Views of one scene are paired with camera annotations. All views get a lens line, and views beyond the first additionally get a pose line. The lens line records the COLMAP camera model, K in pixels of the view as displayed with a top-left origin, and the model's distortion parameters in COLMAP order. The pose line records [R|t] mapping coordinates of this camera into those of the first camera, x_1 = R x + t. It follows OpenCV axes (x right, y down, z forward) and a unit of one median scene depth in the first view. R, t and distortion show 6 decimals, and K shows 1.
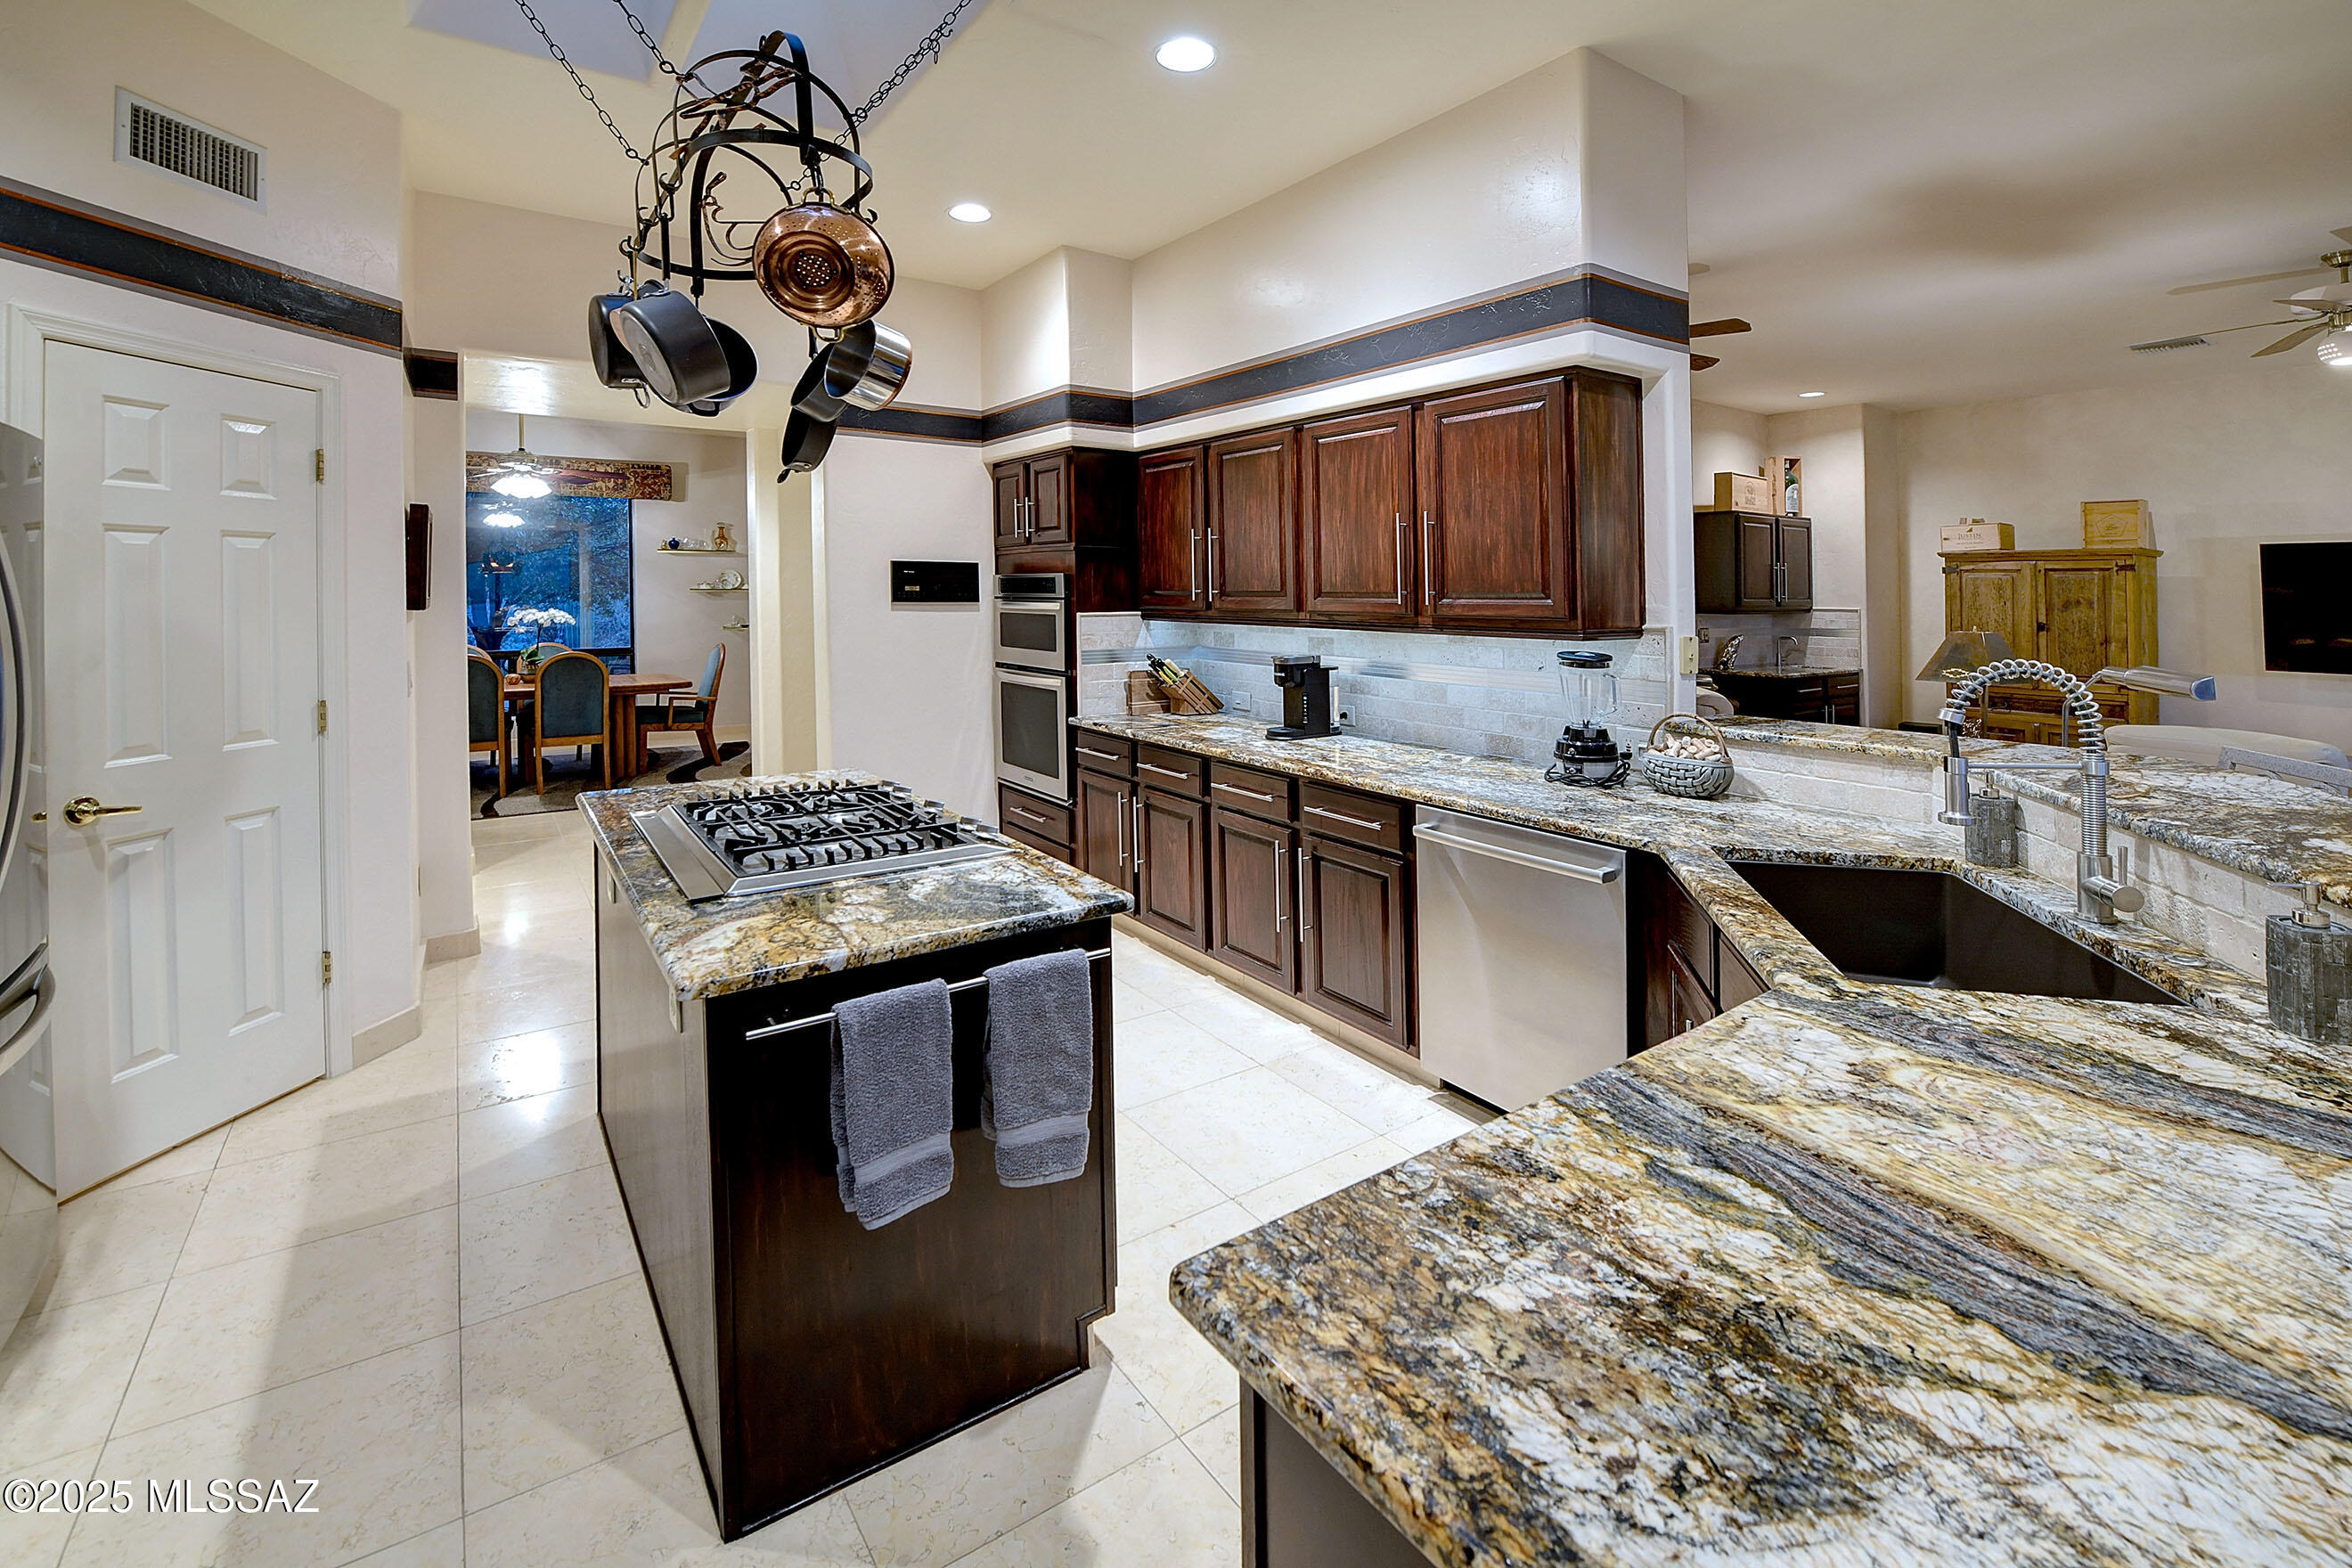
lens RADIAL K [[1039.7, 0, 1146.2], [0, 1039.7, 596.2], [0, 0, 1]] dist [-0.016263, -0.000466]
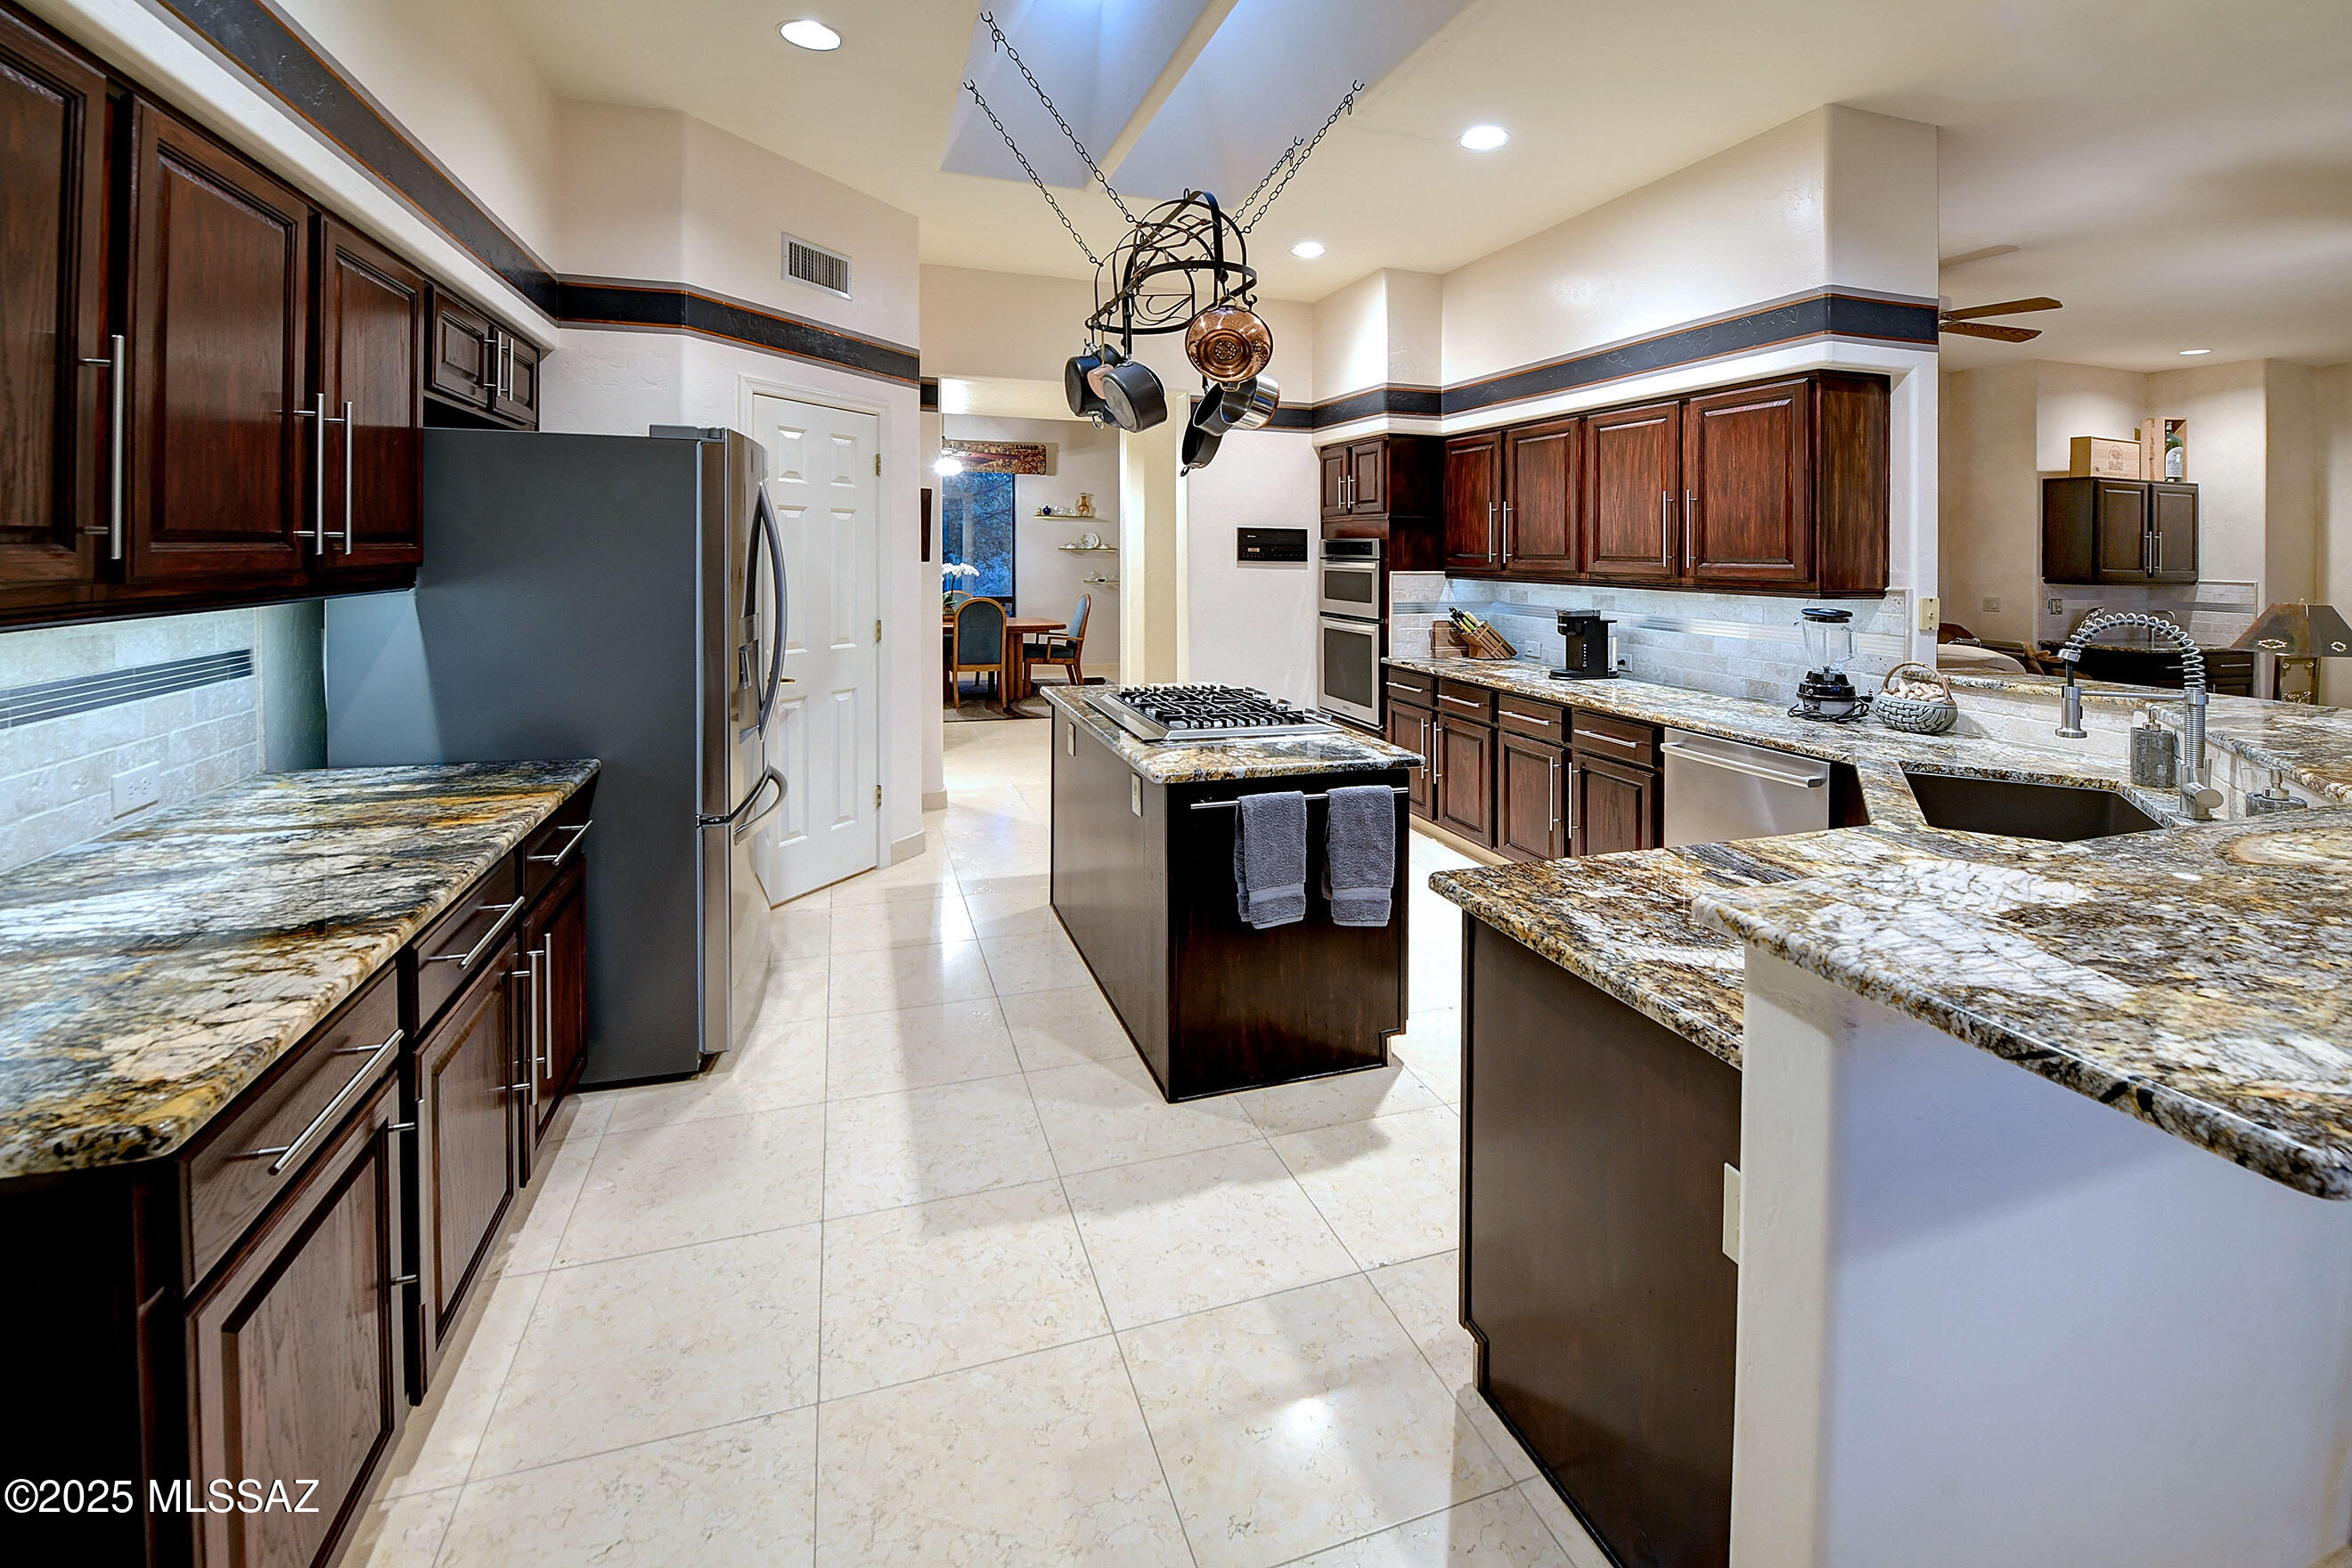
lens RADIAL K [[1039.7, 0, 1146.2], [0, 1039.7, 596.2], [0, 0, 1]] dist [-0.016263, -0.000466]
pose [[0.956314, 0.021838, -0.291526, 0.021187], [-0.011155, 0.999206, 0.038257, 0.002566], [0.292130, -0.033334, 0.955798, -0.332683]]
